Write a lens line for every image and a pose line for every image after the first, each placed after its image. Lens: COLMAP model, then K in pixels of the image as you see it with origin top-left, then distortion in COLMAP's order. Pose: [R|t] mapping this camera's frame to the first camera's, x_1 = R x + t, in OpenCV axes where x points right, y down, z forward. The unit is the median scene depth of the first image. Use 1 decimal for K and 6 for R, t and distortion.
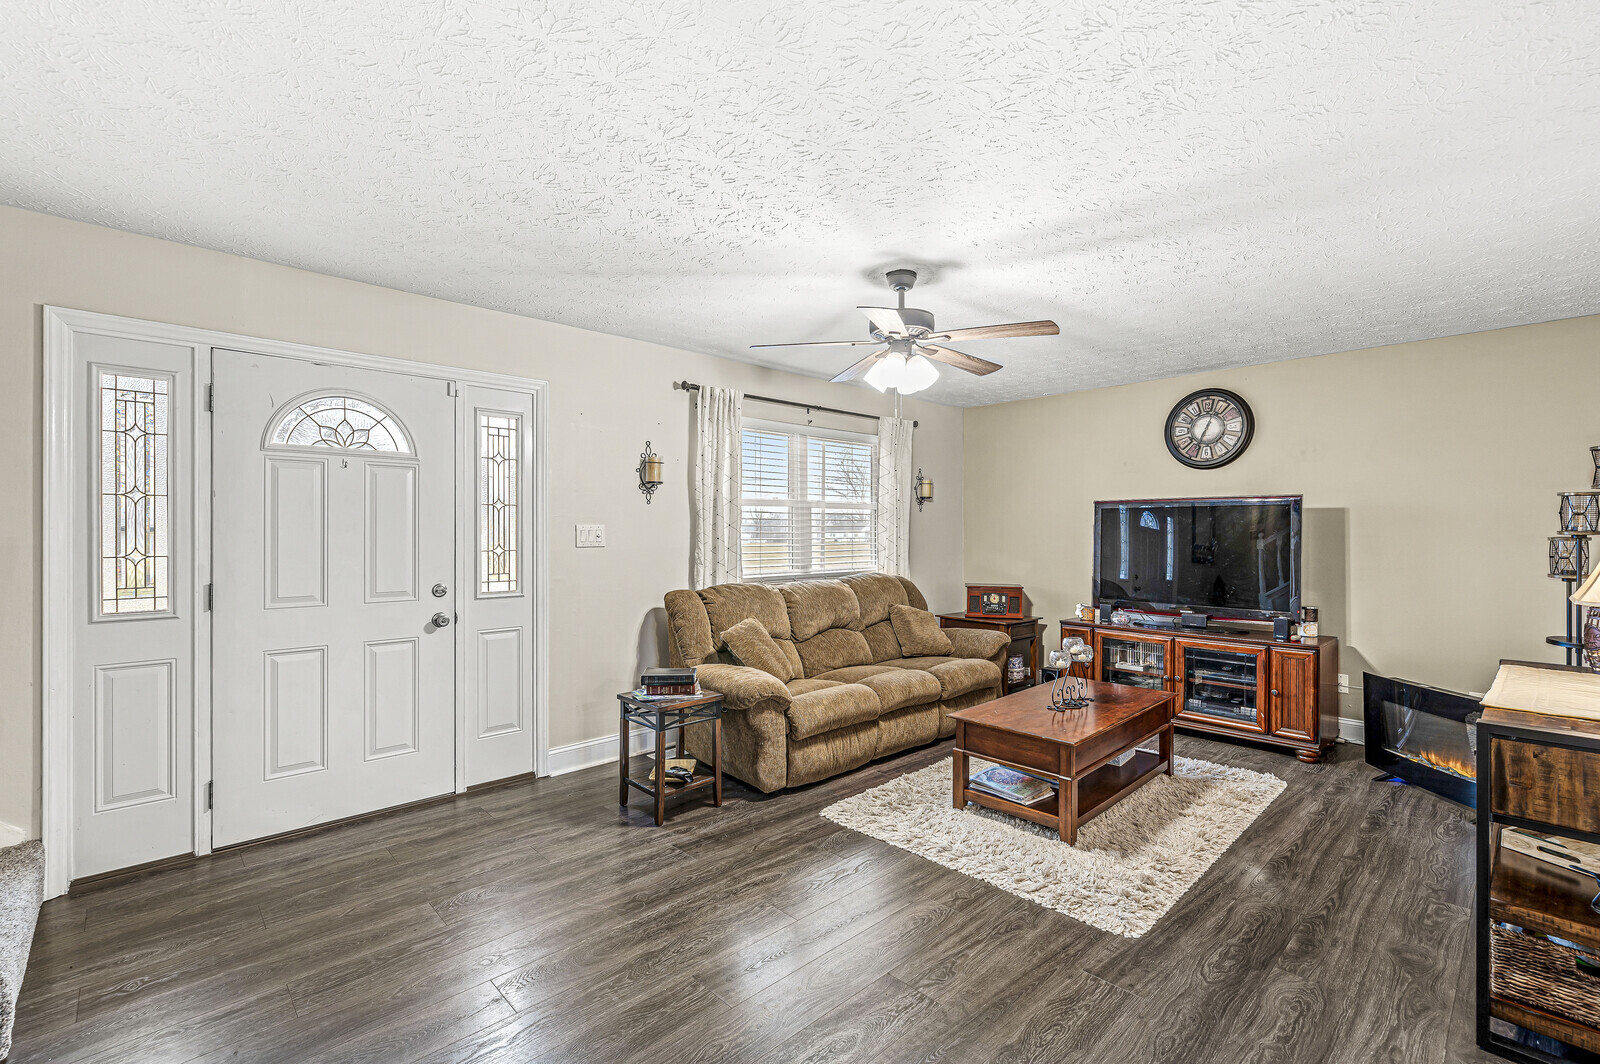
lens RADIAL K [[701.1, 0, 800.1], [0, 701.1, 537.1], [0, 0, 1]] dist [-0.003819, -0.000554]
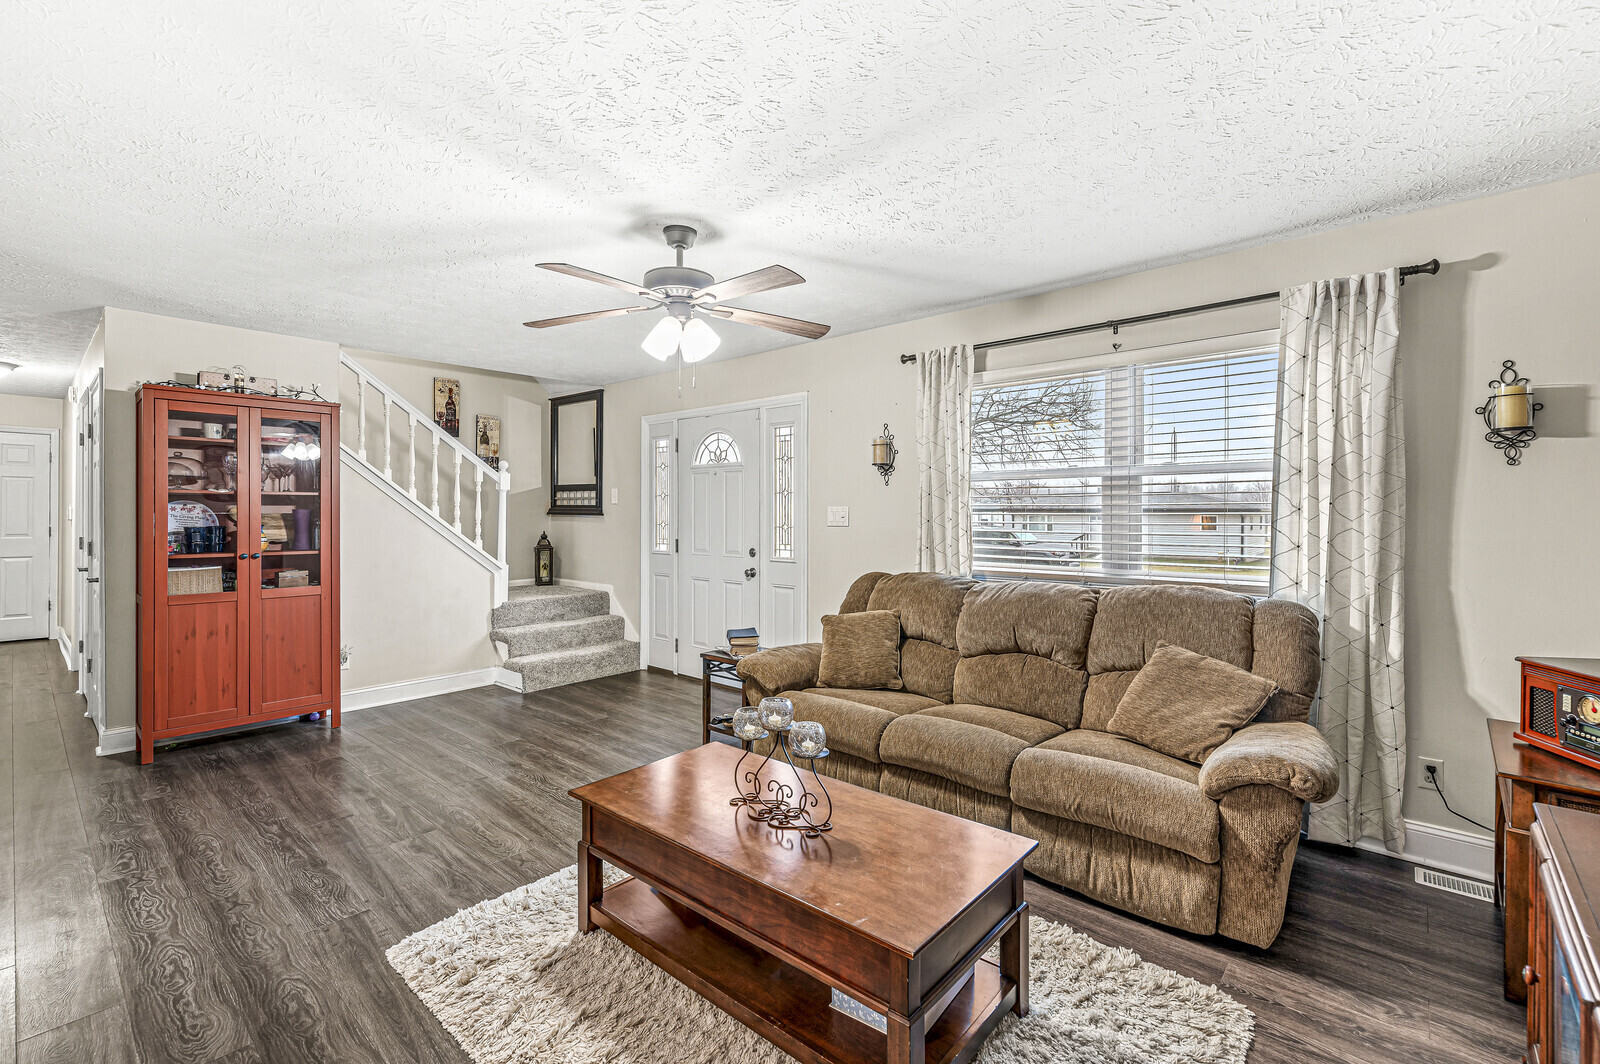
lens RADIAL K [[692.4, 0, 804.2], [0, 692.4, 528.1], [0, 0, 1]] dist [0.000146, 0.000055]
pose [[0.098905, 0.025840, -0.994761, 1.053202], [-0.004374, 0.999664, 0.025533, -0.015216], [0.995087, 0.001826, 0.098985, 1.068197]]
